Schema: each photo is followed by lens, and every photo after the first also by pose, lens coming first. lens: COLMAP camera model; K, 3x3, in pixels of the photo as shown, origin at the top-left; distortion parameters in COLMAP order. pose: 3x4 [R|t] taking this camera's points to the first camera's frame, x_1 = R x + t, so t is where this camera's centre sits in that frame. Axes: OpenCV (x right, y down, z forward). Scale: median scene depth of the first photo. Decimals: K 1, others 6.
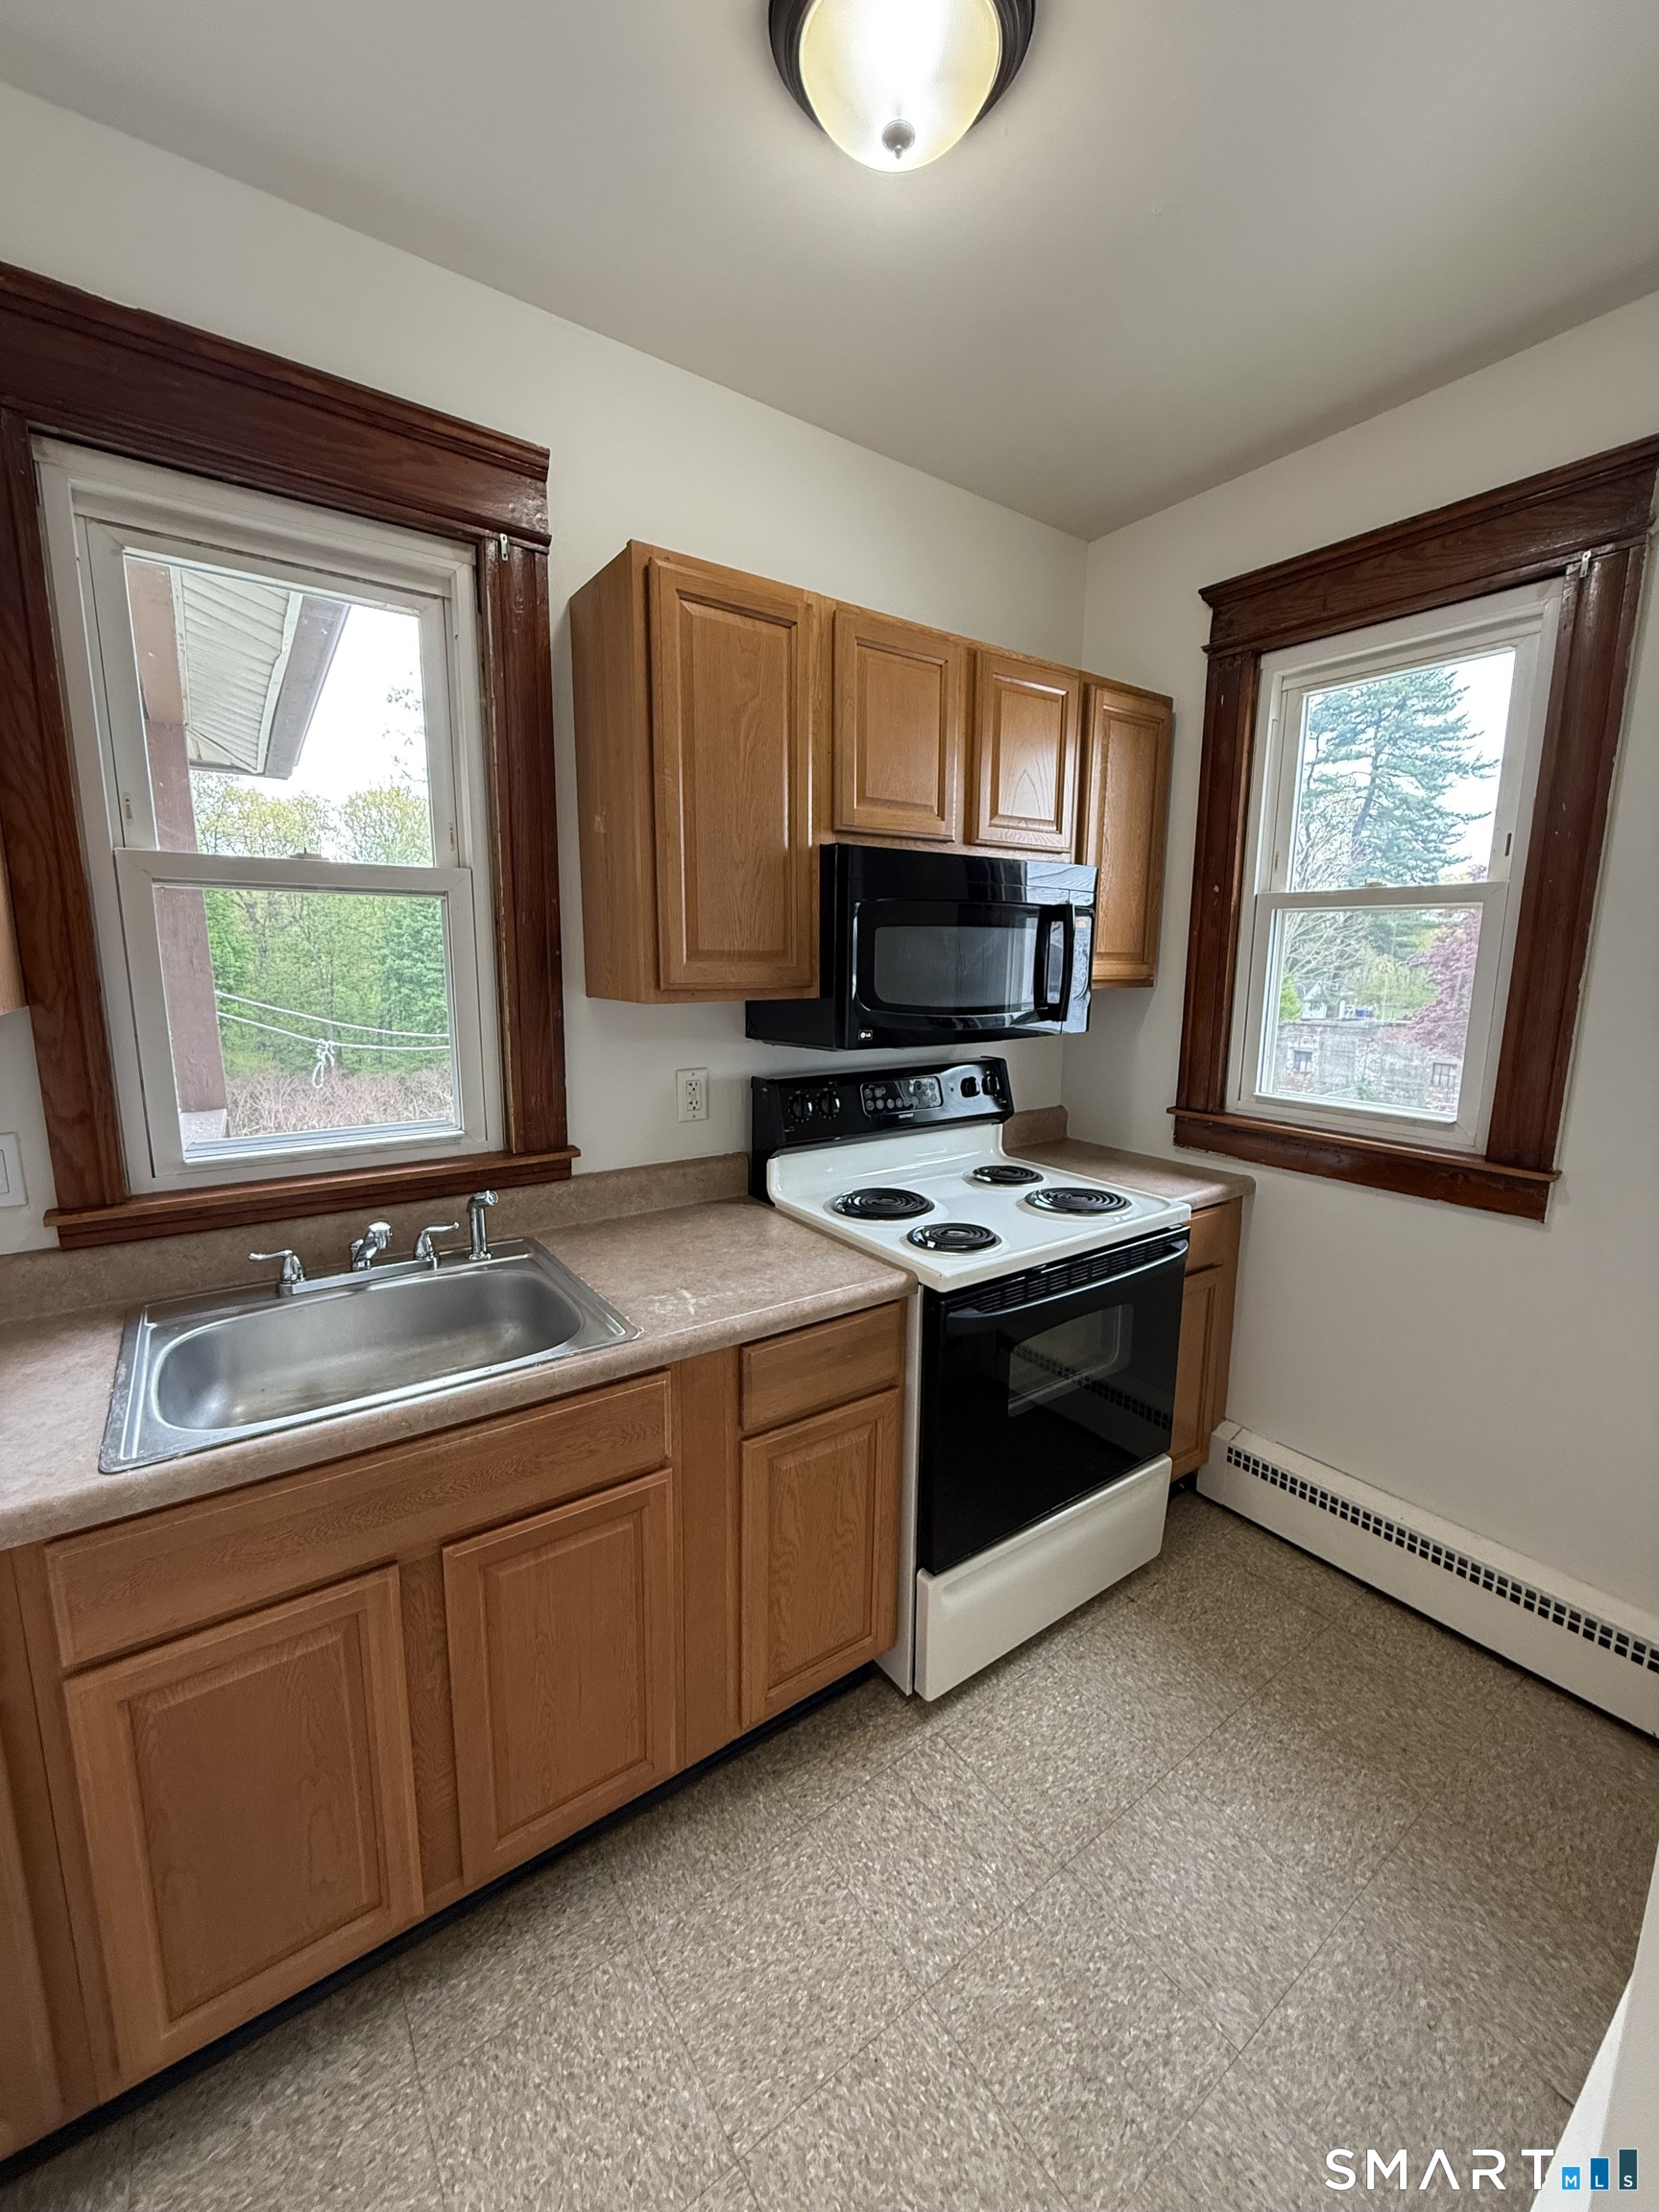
lens RADIAL K [[875.8, 0, 833.7], [0, 875.8, 1098.9], [0, 0, 1]] dist [-0.004274, 0.000405]
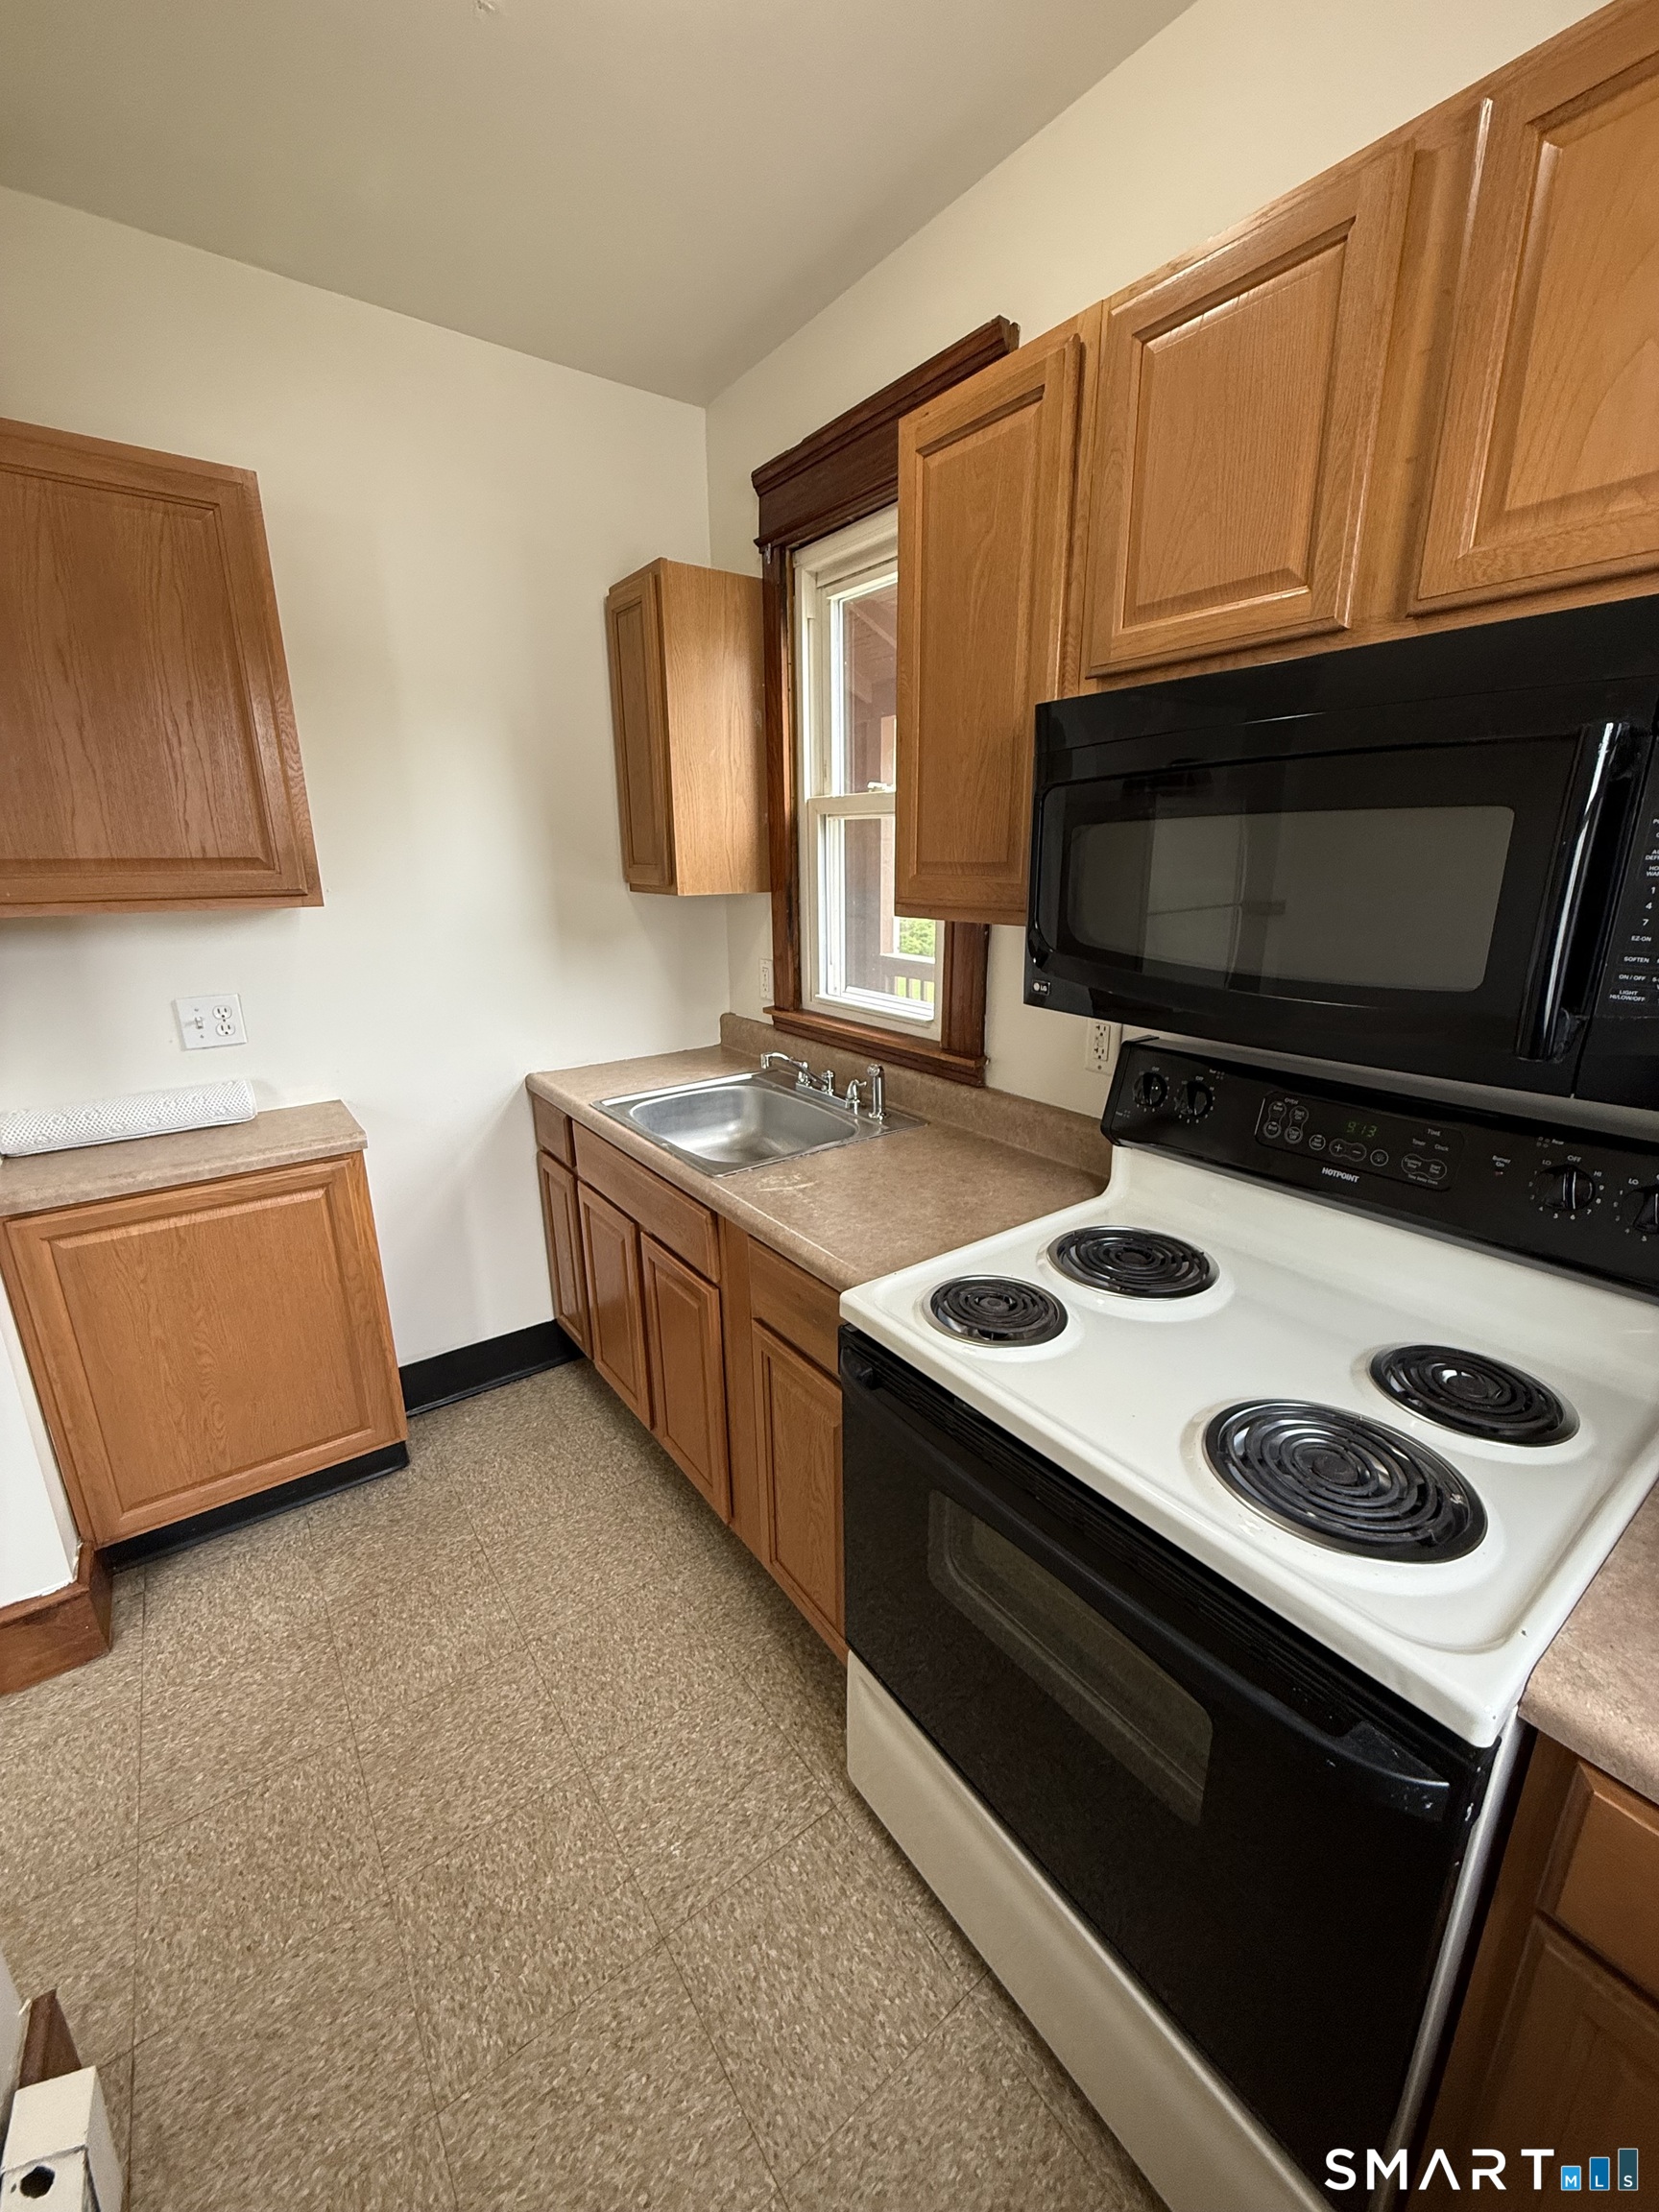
lens RADIAL K [[875.8, 0, 833.7], [0, 875.8, 1098.9], [0, 0, 1]] dist [-0.004274, 0.000405]
pose [[0.014166, 0.265714, -0.963948, 0.865256], [-0.160242, 0.952188, 0.260118, -0.170866], [0.986976, 0.150780, 0.056067, 0.973240]]
